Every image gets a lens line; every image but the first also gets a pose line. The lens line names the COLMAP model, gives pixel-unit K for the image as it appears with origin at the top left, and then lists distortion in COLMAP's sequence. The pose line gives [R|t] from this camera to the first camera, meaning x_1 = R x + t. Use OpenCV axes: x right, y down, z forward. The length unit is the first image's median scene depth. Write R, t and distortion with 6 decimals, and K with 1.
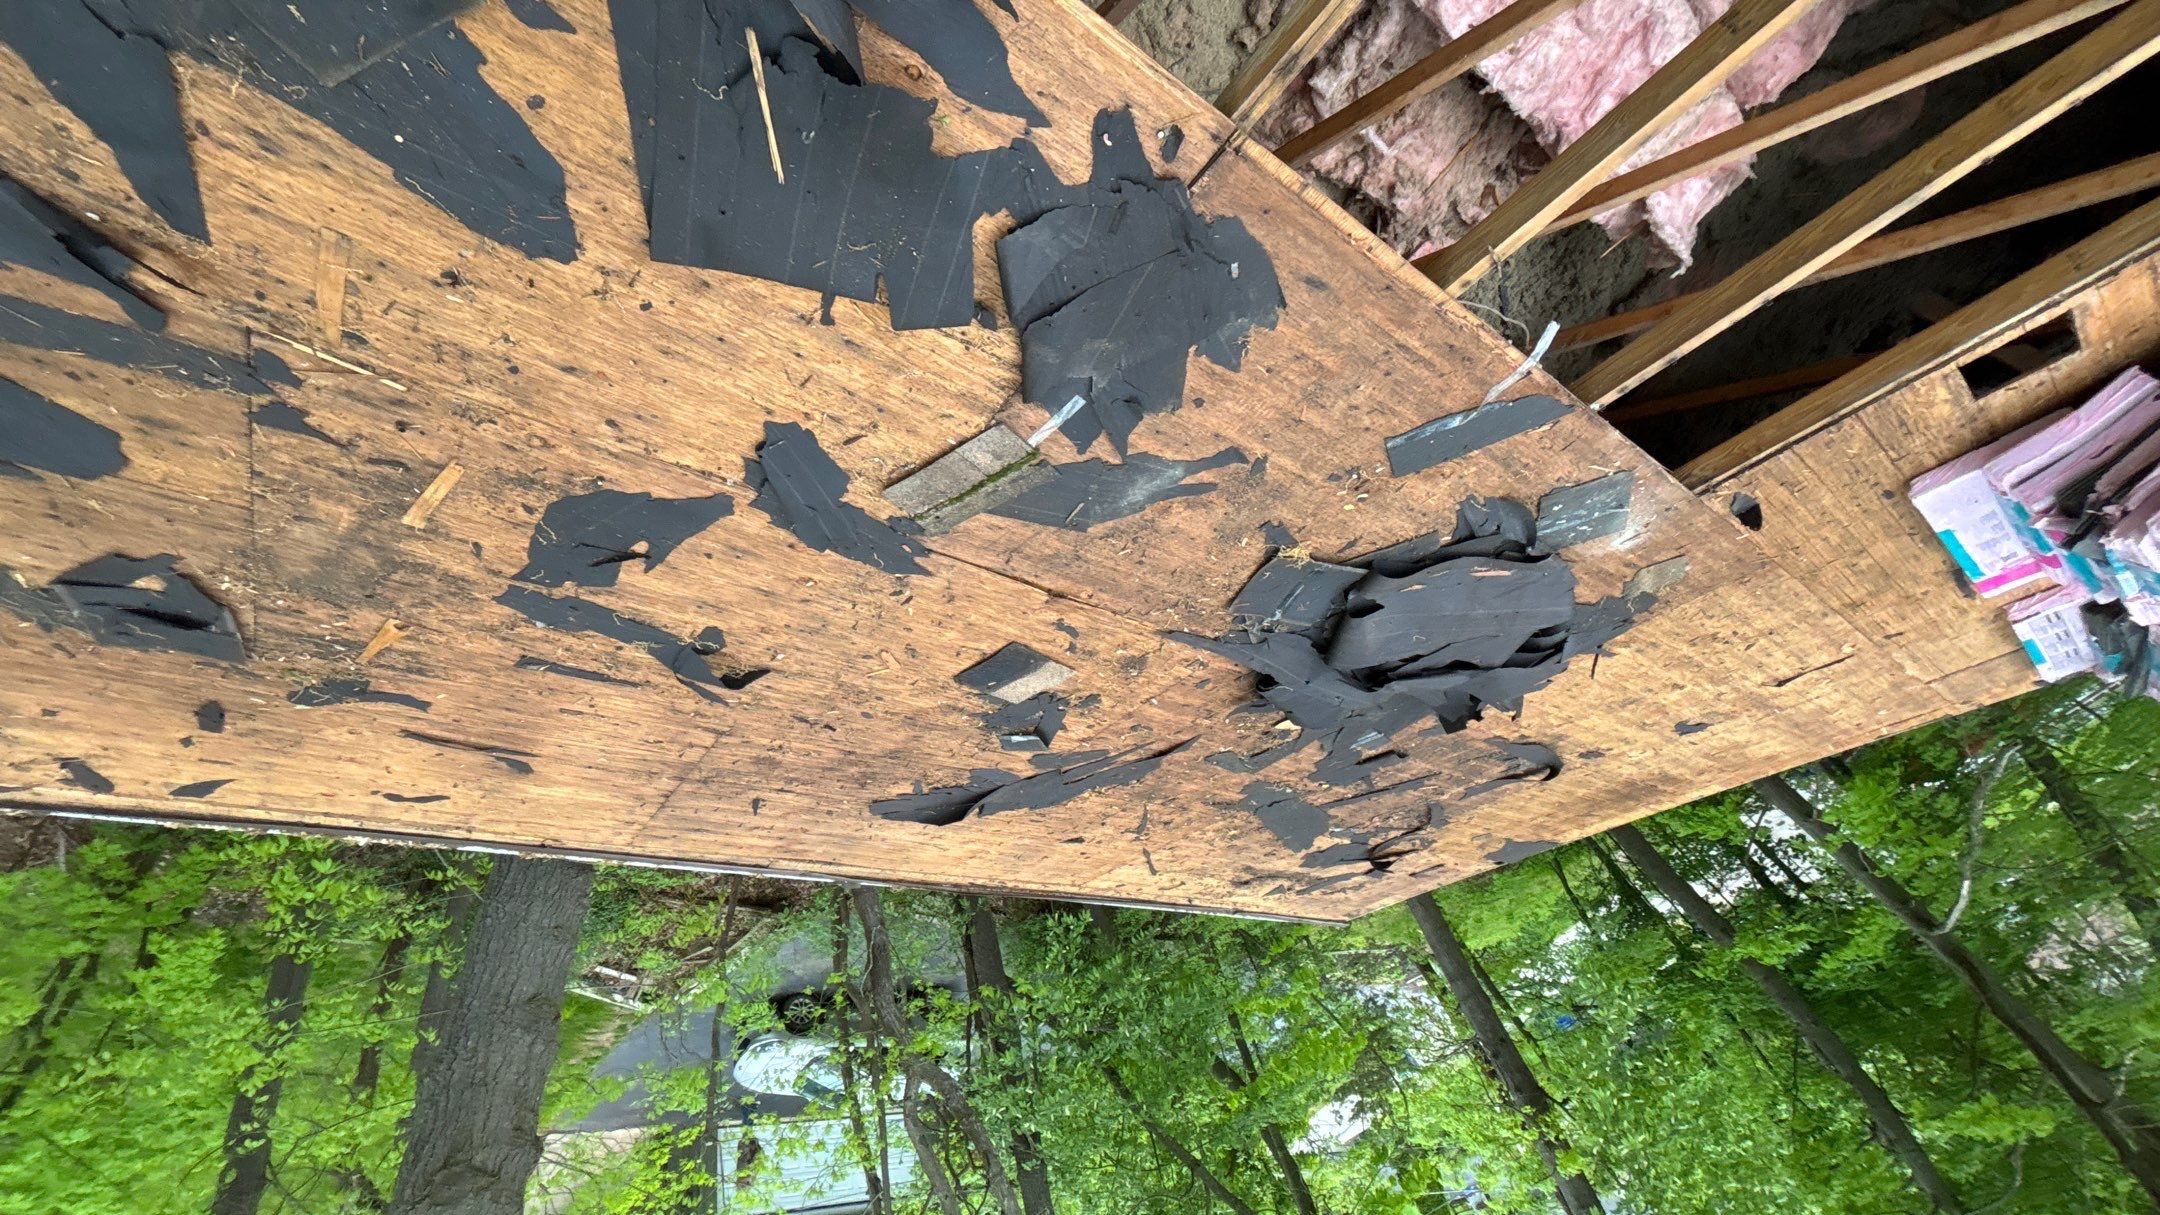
lens RADIAL K [[877.5, 0, 1080.0], [0, 877.5, 607.5], [0, 0, 1]] dist [-0.002229, 0.000059]
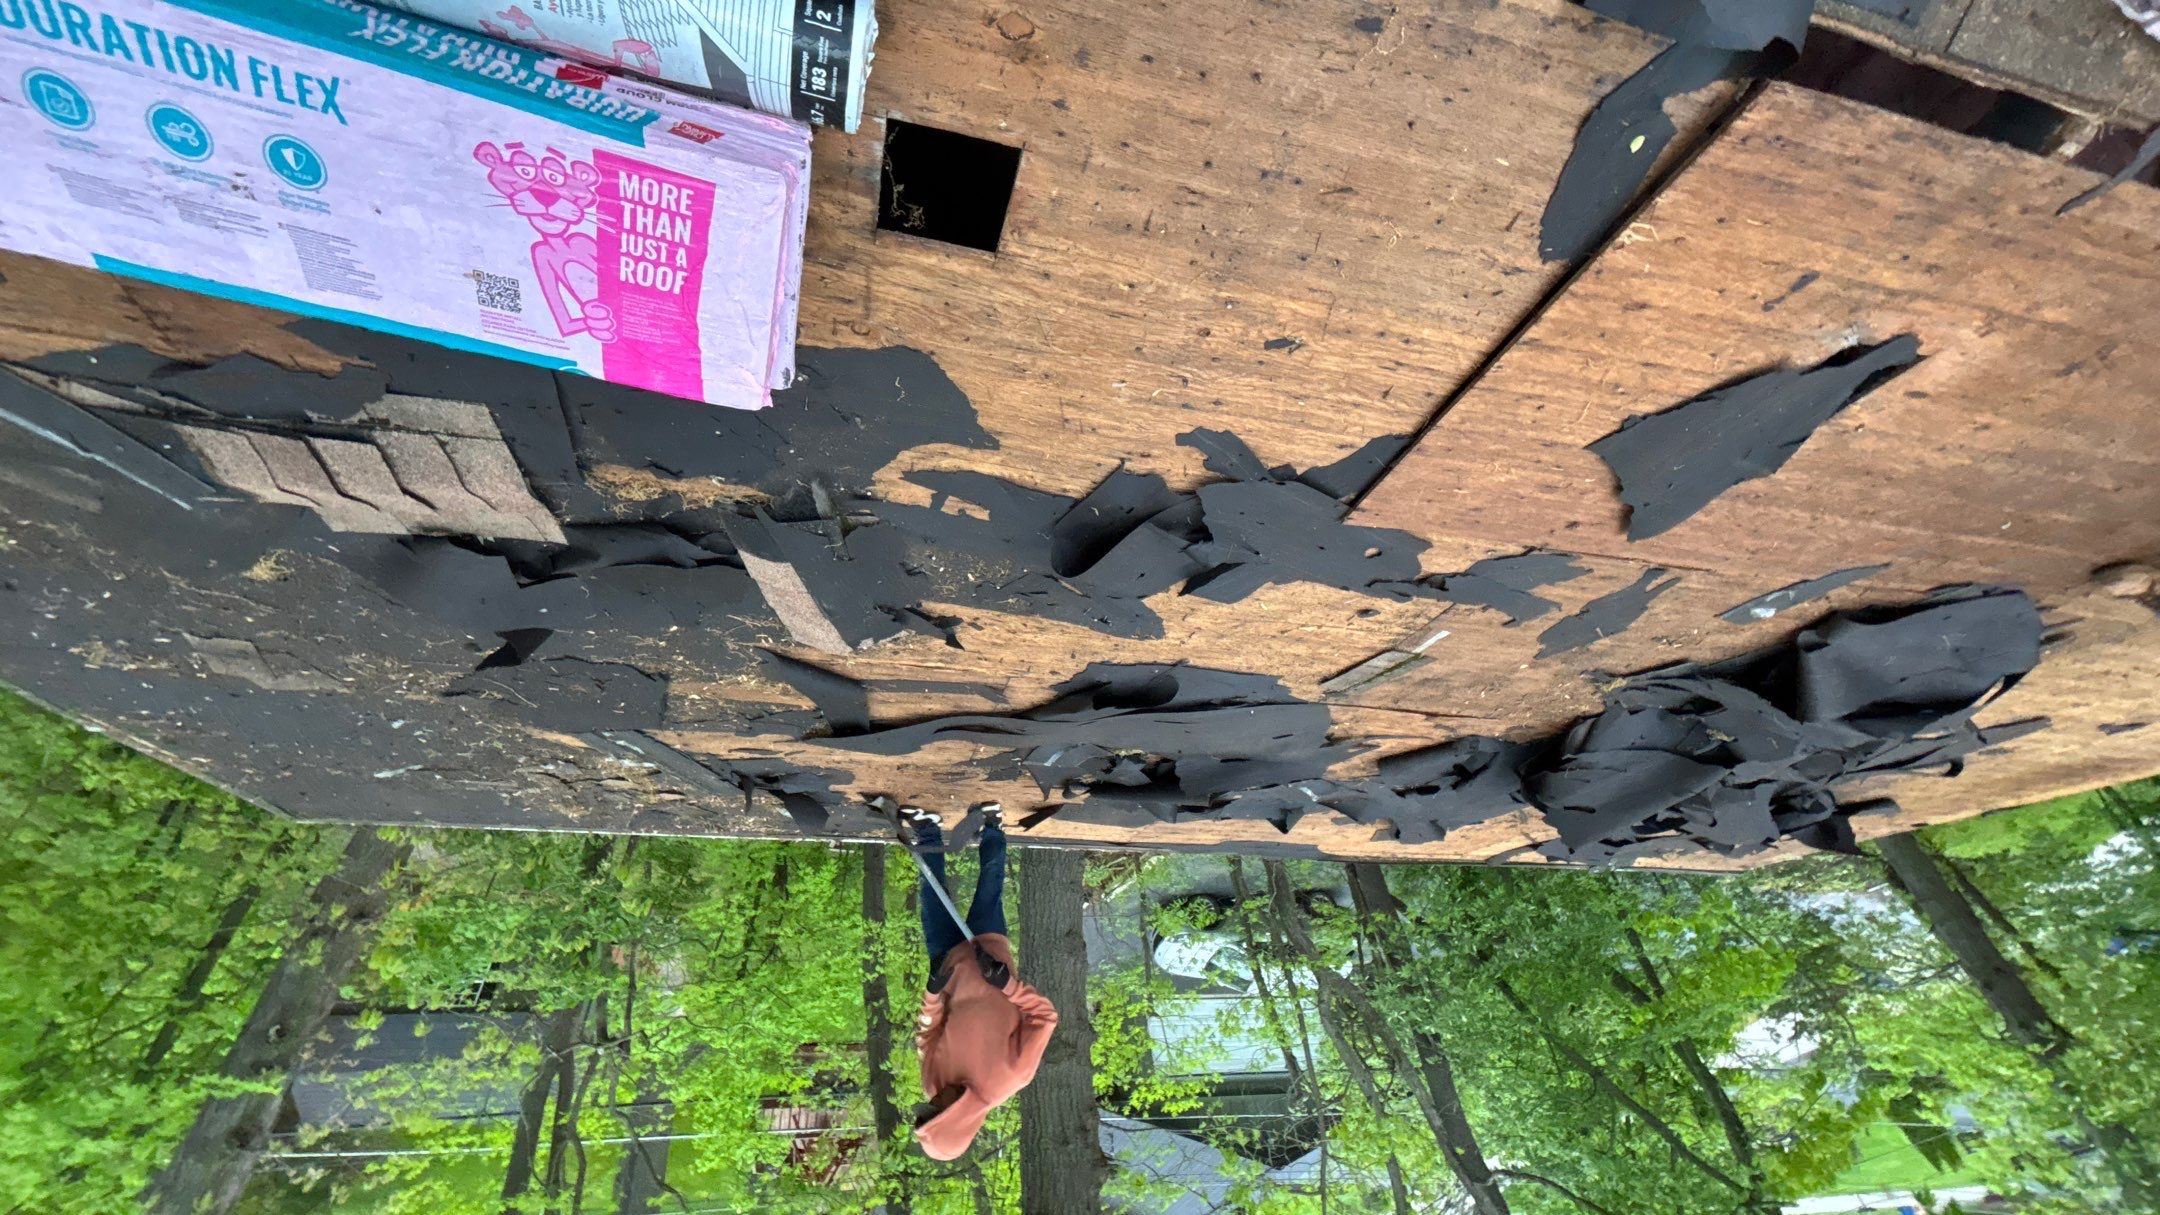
lens RADIAL K [[867.0, 0, 1091.8], [0, 867.0, 615.0], [0, 0, 1]] dist [0.005939, -0.000832]
pose [[0.927341, -0.091899, -0.362757, -0.002995], [0.133608, 0.986795, 0.091563, -0.066046], [0.349552, -0.133377, 0.927375, -0.086254]]
